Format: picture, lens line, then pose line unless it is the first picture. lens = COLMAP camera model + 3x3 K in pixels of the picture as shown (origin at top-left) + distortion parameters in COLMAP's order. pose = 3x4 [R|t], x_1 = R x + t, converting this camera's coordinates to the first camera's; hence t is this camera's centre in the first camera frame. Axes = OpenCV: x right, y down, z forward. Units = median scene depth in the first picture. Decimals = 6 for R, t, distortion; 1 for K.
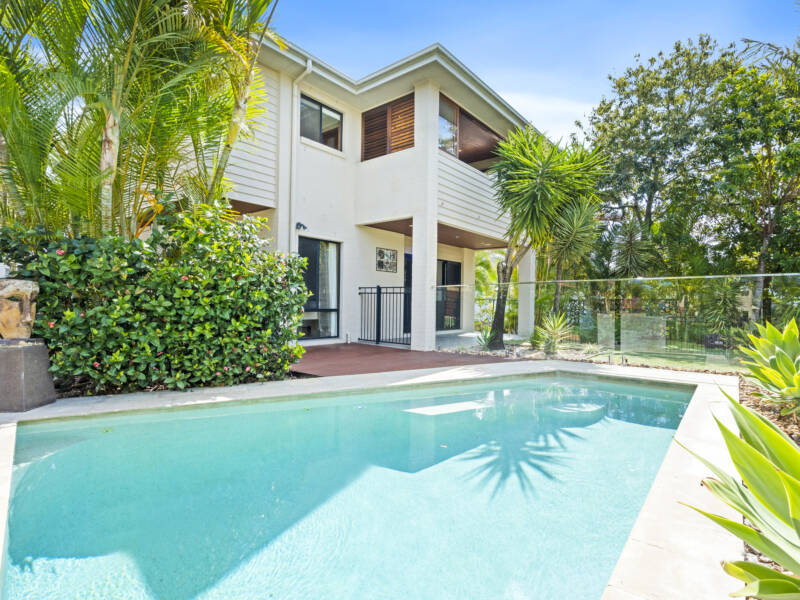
lens RADIAL K [[409.1, 0, 402.5], [0, 409.1, 301.1], [0, 0, 1]] dist [-0.001182, -0.001458]
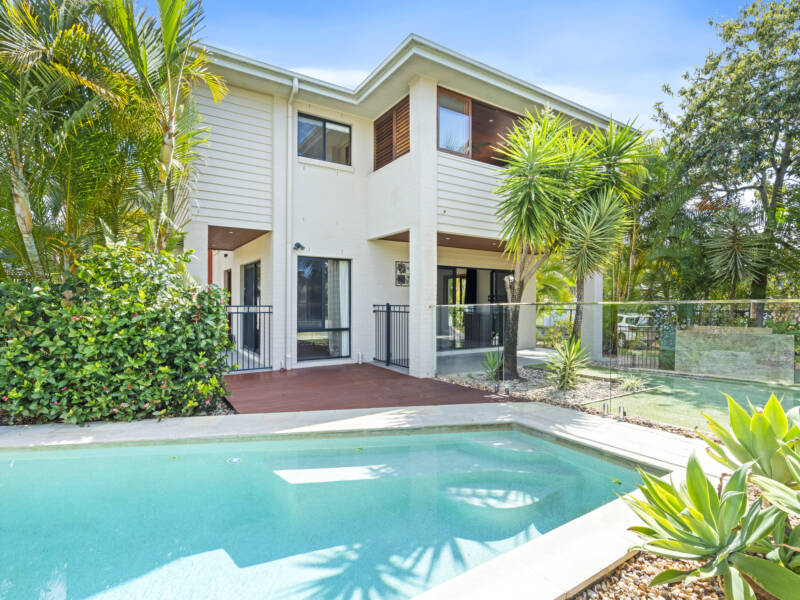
lens RADIAL K [[409.1, 0, 399.5], [0, 409.1, 302.0], [0, 0, 1]] dist [-0.001182, -0.001458]
pose [[0.950311, -0.013487, -0.311011, 0.277161], [0.013032, 0.999909, -0.003540, -0.040282], [0.311030, -0.000690, 0.950400, 0.127390]]
